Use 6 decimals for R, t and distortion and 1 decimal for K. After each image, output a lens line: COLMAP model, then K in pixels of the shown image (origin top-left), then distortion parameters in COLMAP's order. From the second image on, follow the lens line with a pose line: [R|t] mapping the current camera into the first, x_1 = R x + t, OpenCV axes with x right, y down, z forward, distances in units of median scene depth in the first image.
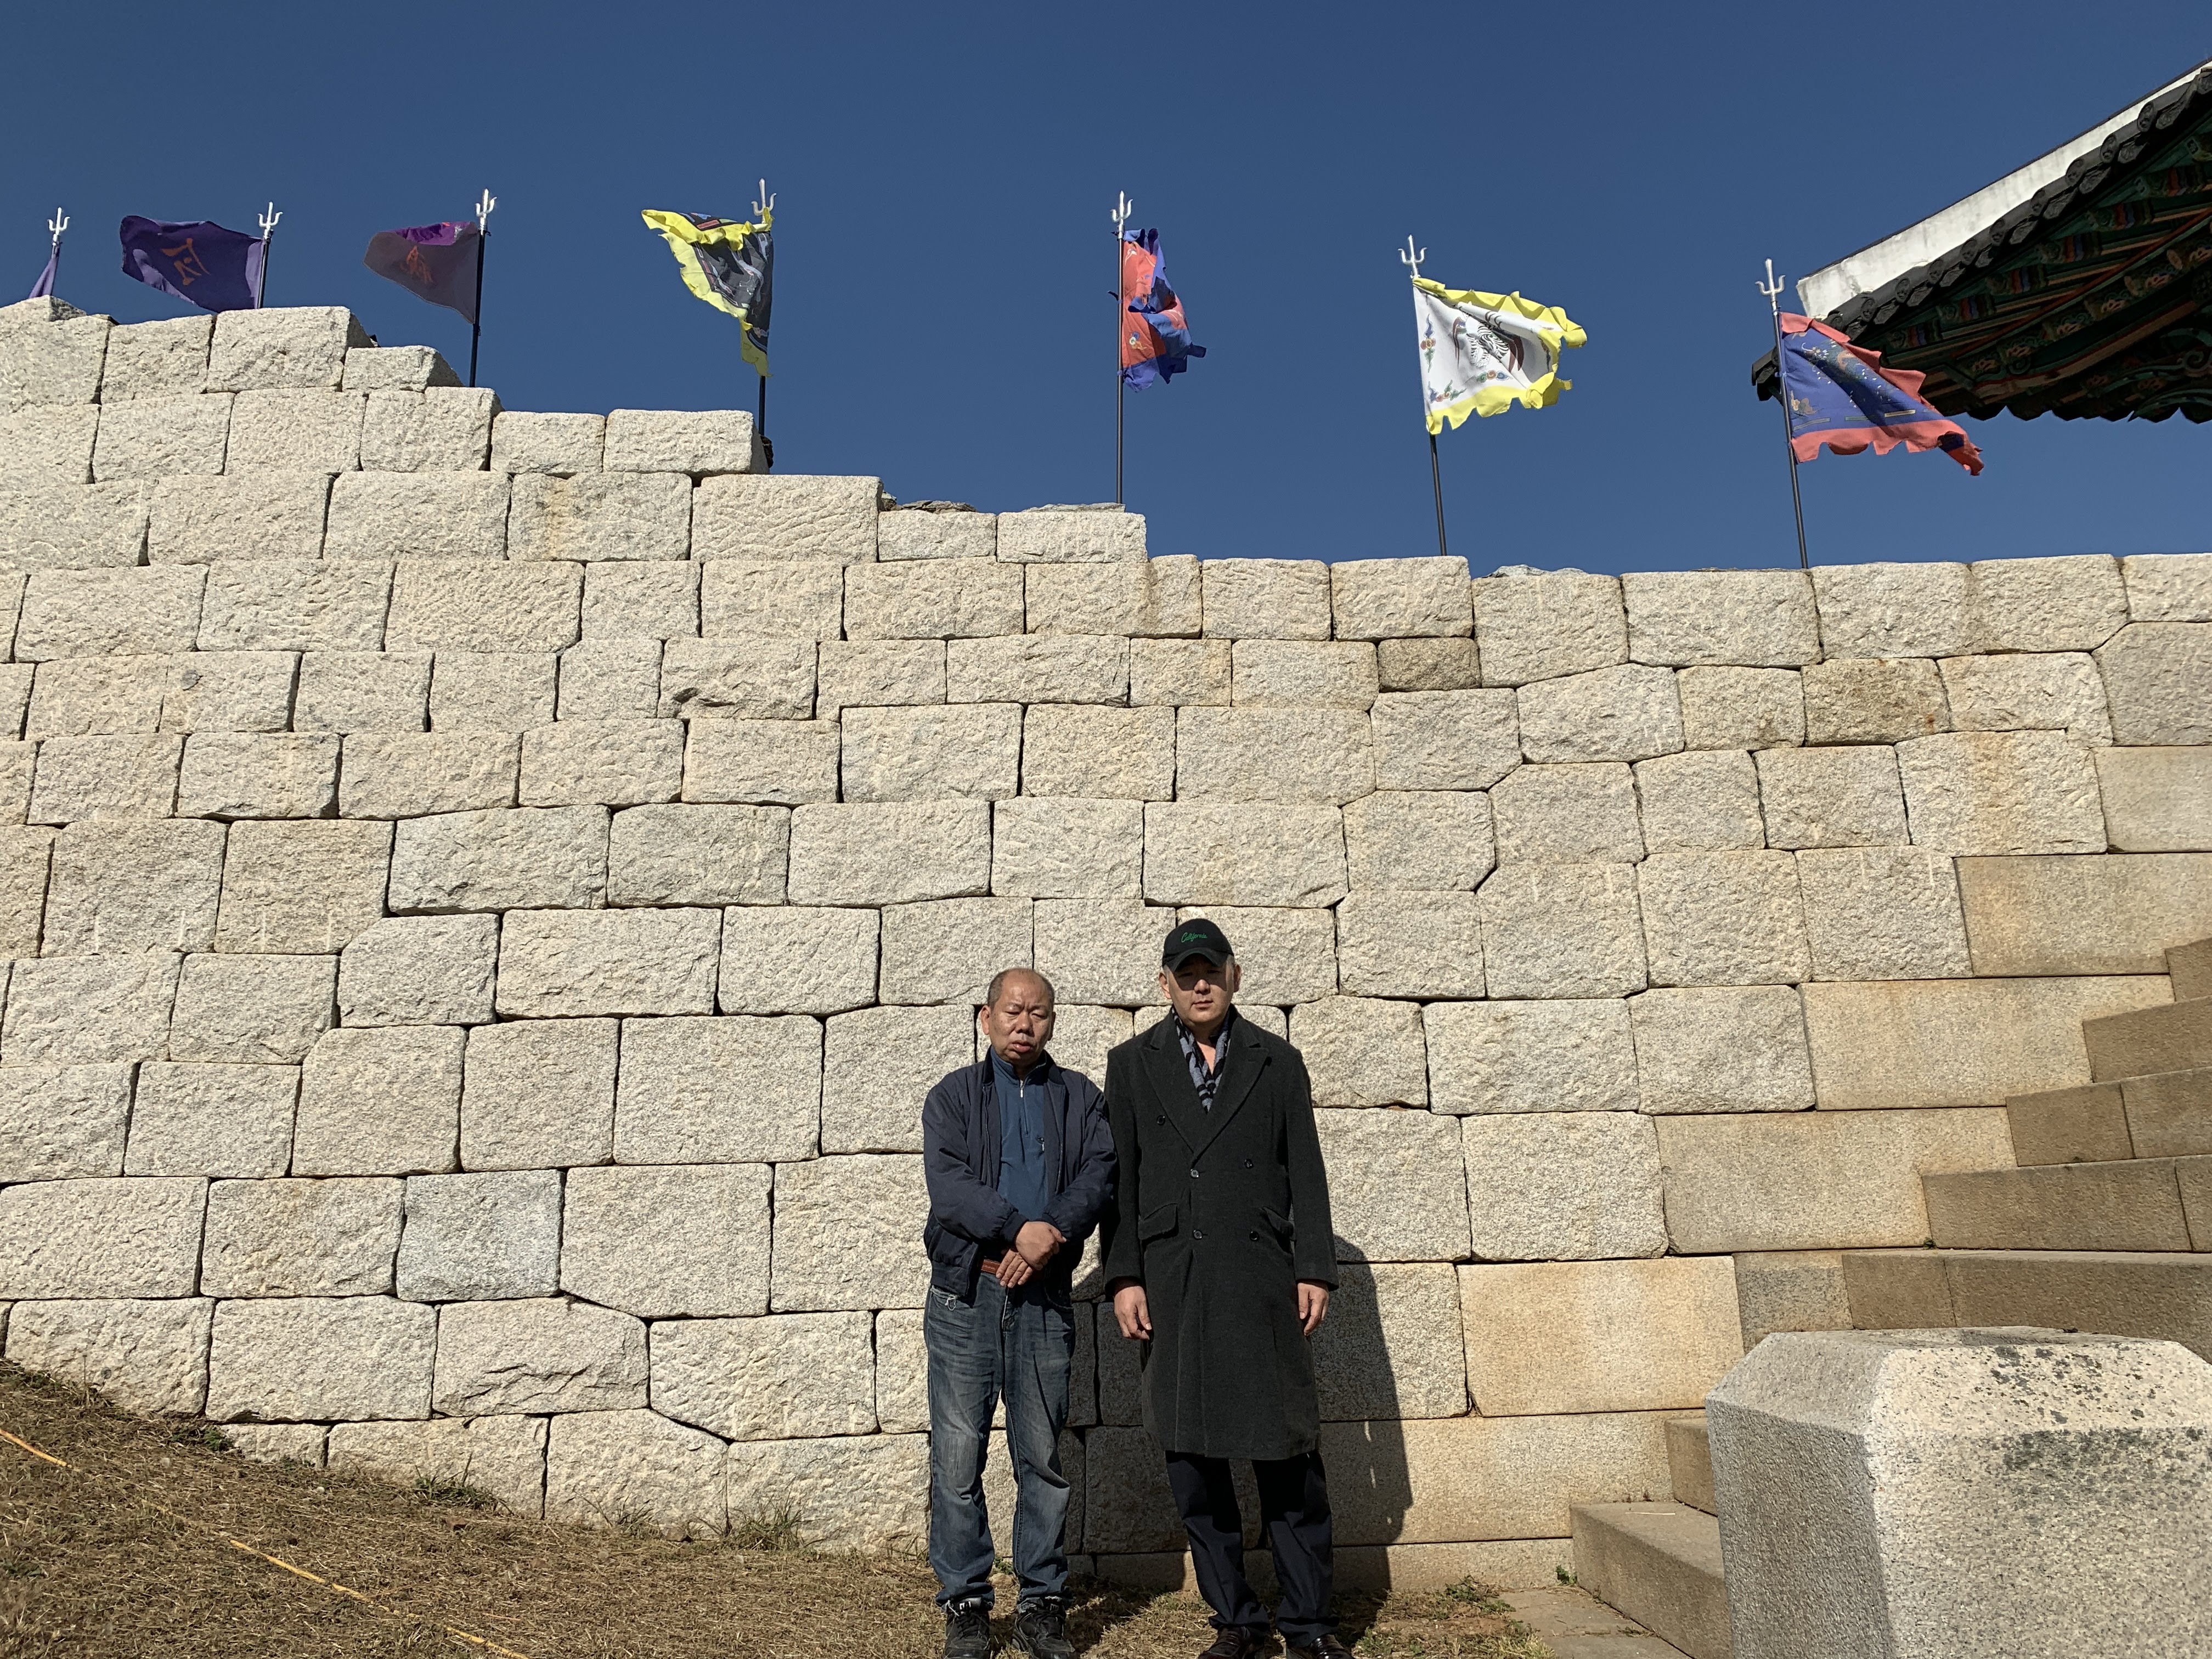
lens RADIAL K [[1688.3, 0, 1053.5], [0, 1688.3, 784.7], [0, 0, 1]] dist [-0.001294, 0.002897]
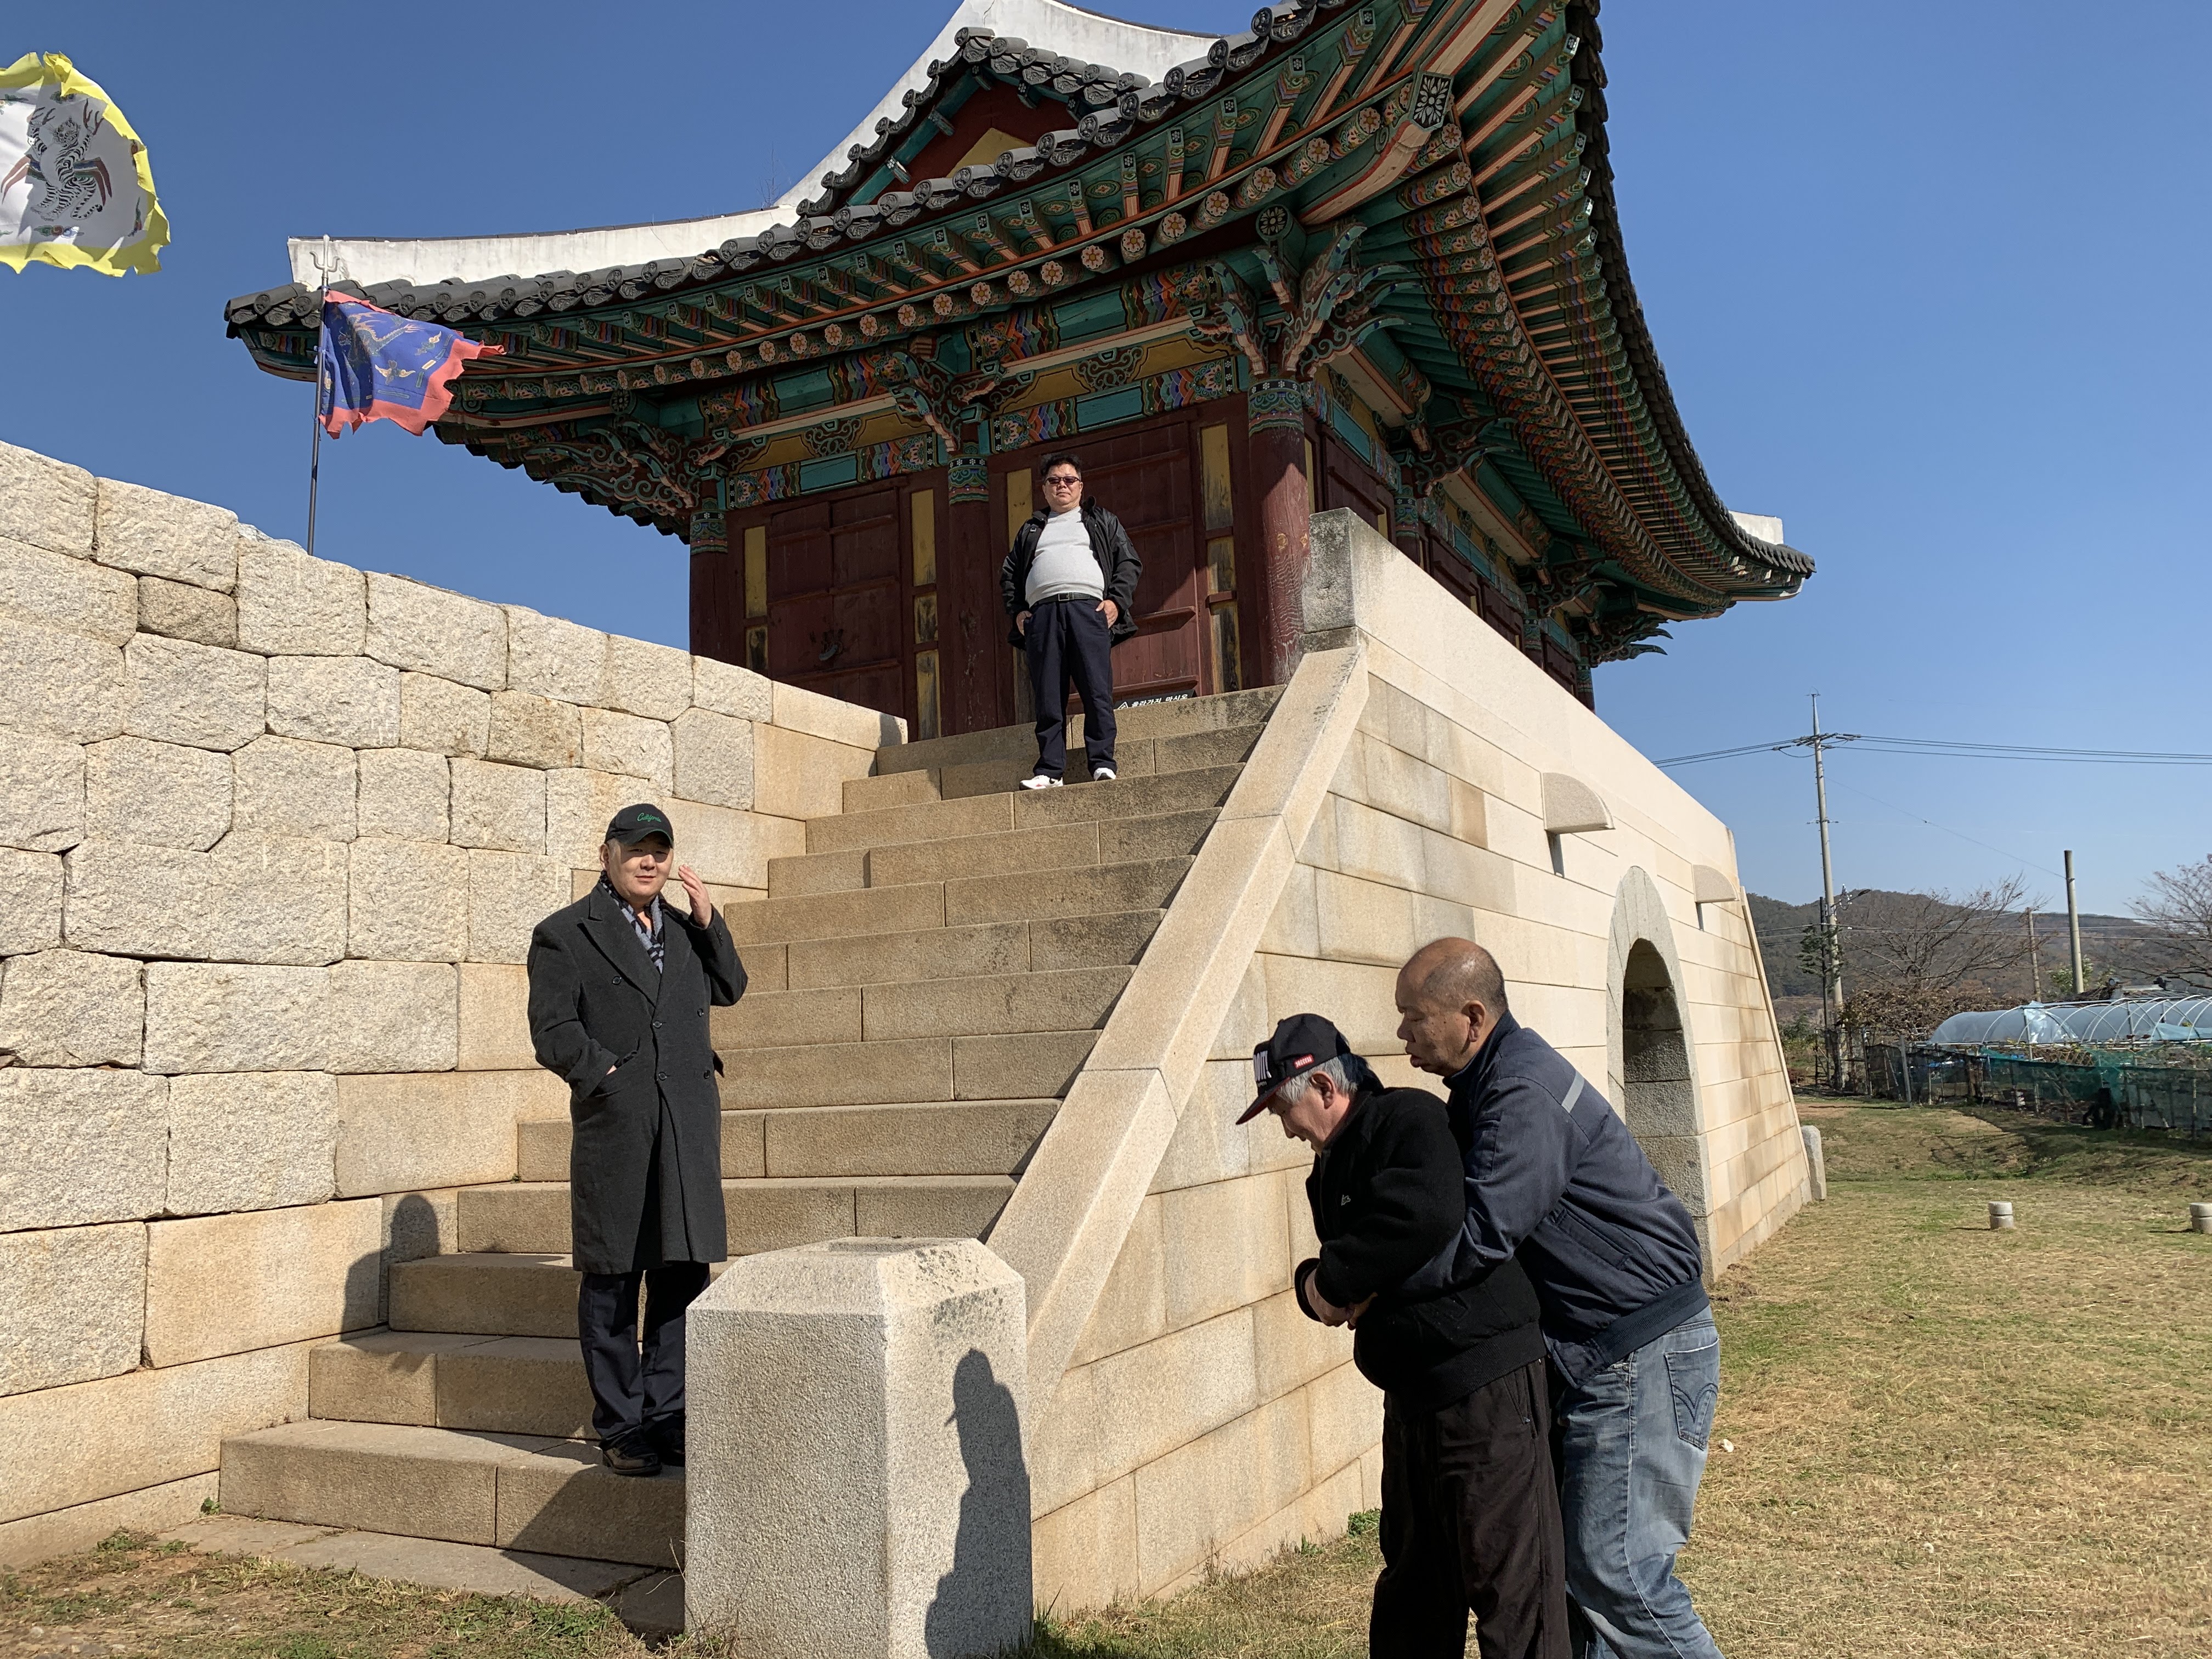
lens RADIAL K [[1682.4, 0, 1090.1], [0, 1682.4, 806.9], [0, 0, 1]] dist [0.103742, -0.207767]
pose [[0.485550, 0.137230, 0.863371, -0.362667], [-0.193616, 0.979957, -0.046873, -0.016849], [-0.852498, -0.144403, 0.502388, 0.048922]]
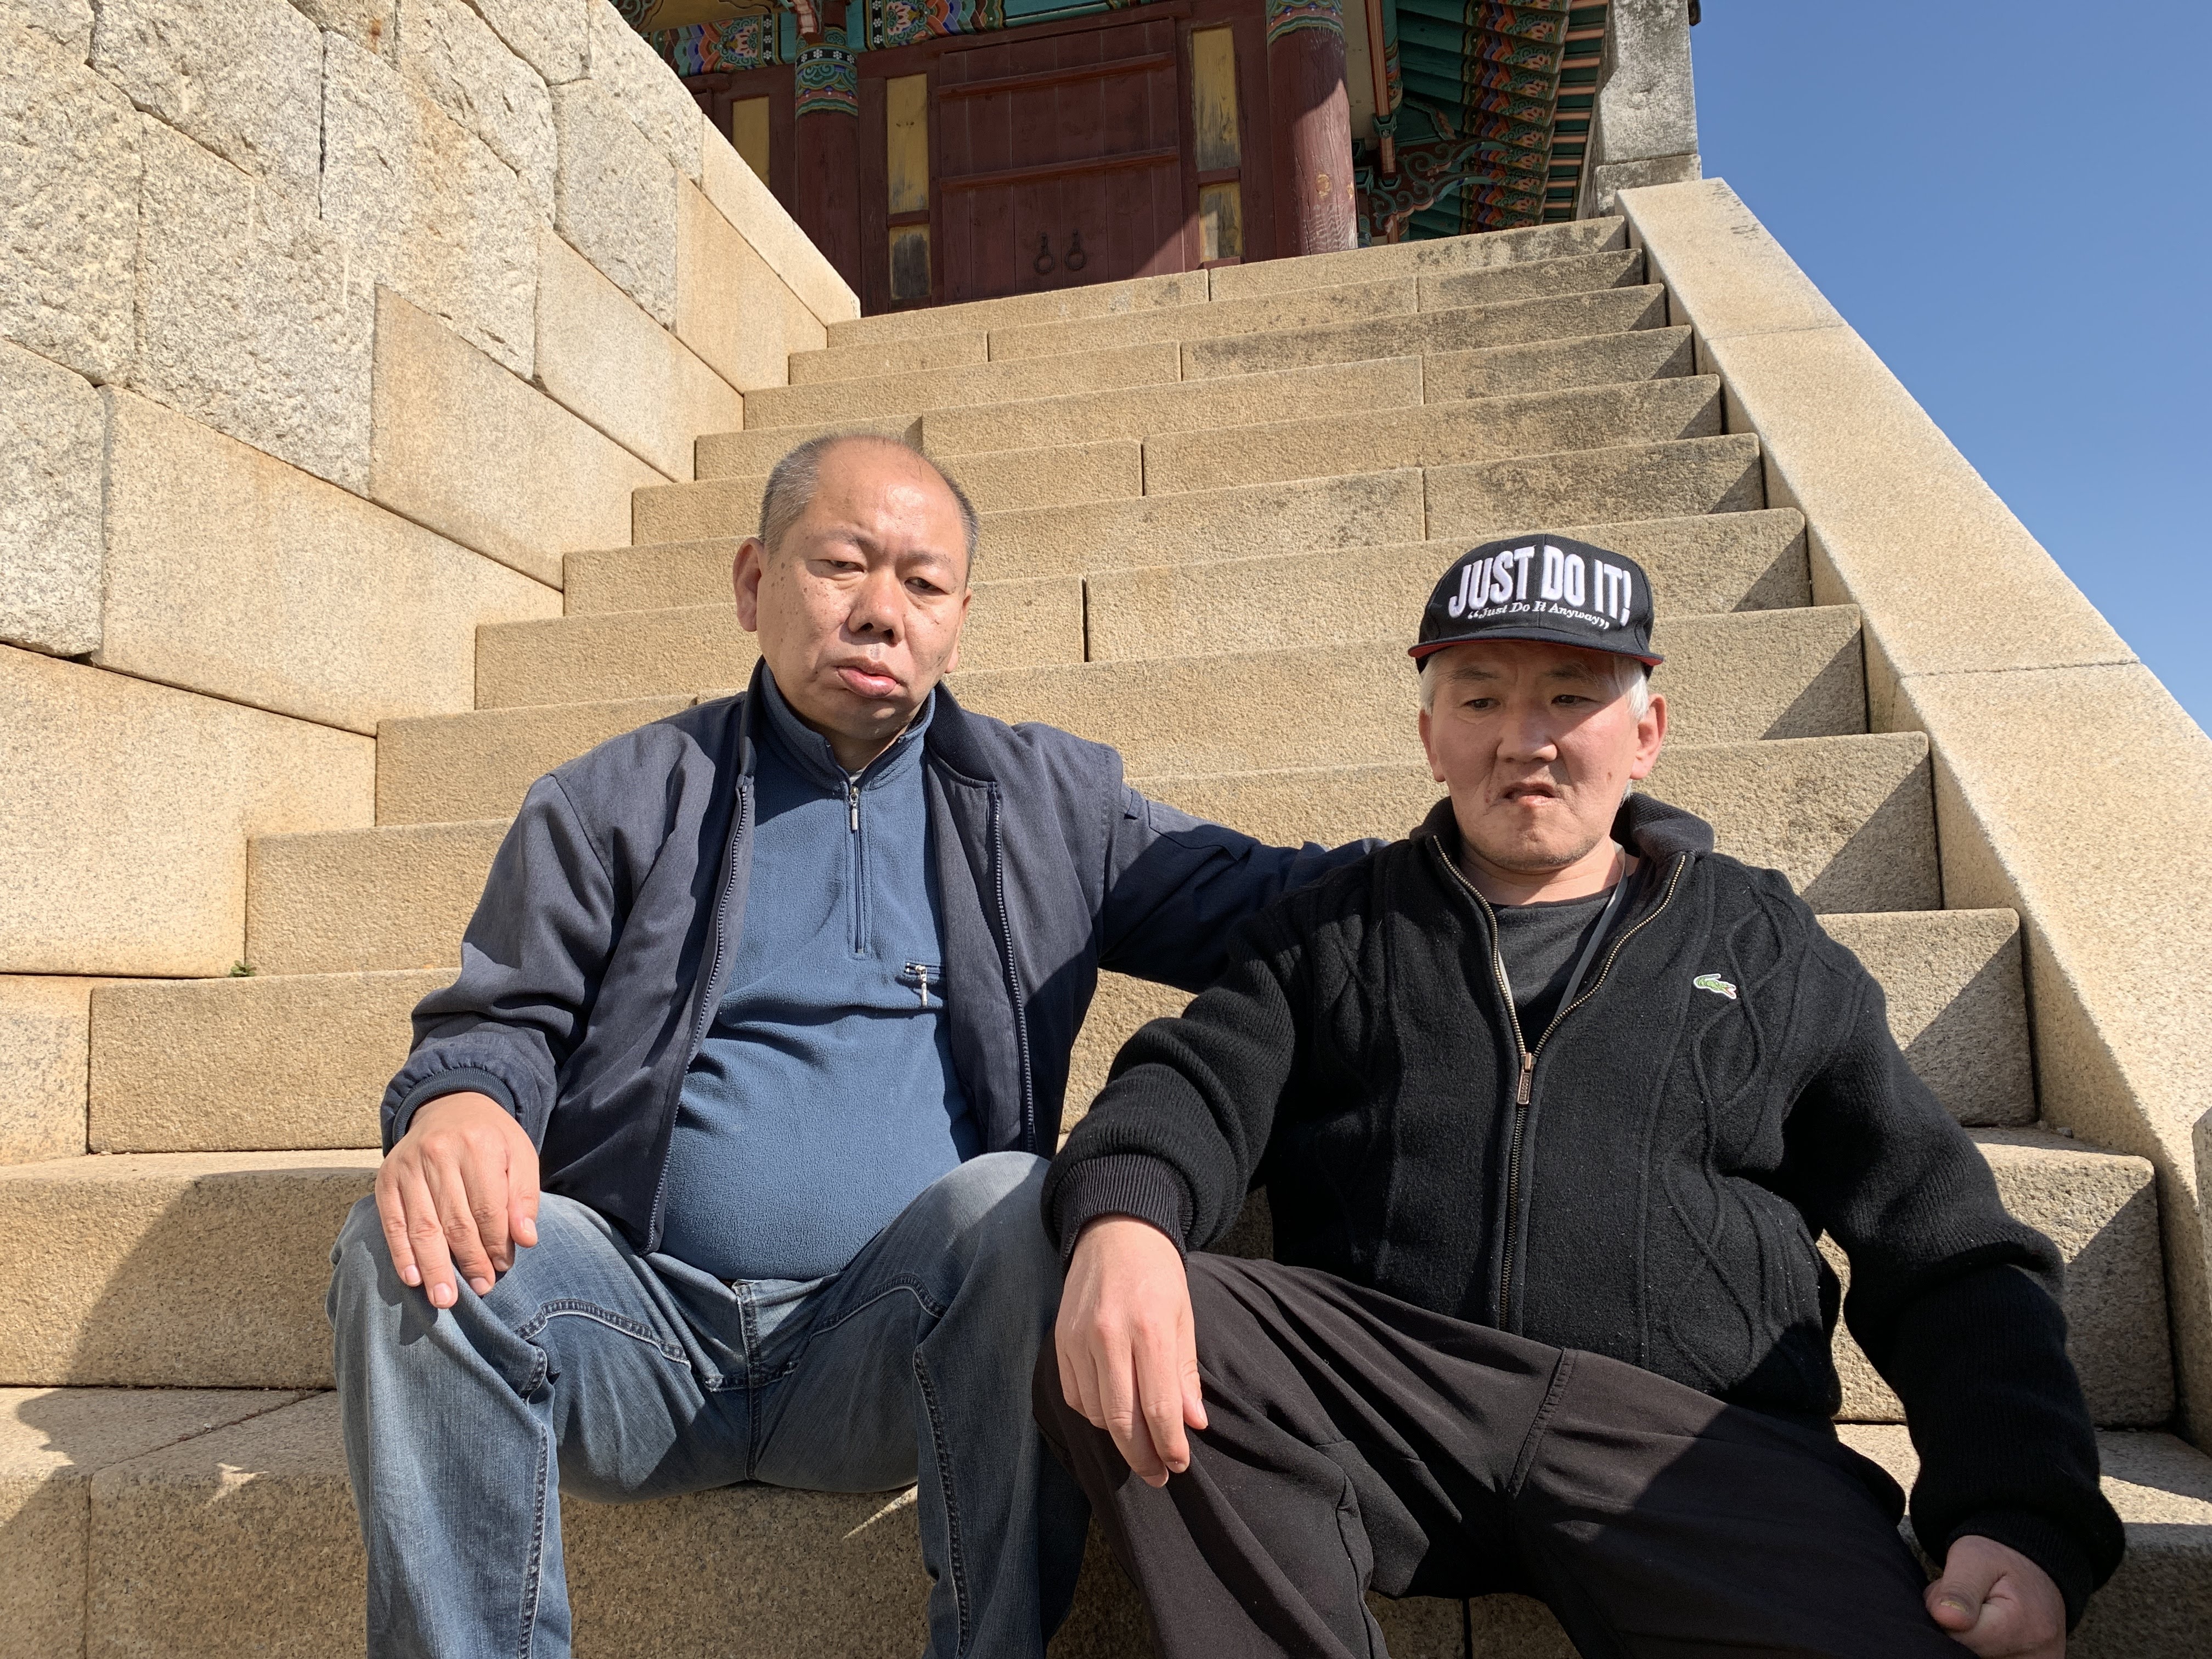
lens RADIAL K [[1707.0, 0, 1077.7], [0, 1707.0, 789.3], [0, 0, 1]] dist [0.024326, 0.002315]
pose [[0.246845, 0.154036, 0.956734, 0.091532], [-0.223317, 0.969755, -0.098515, 0.199045], [-0.942973, -0.189337, 0.273778, 0.599538]]
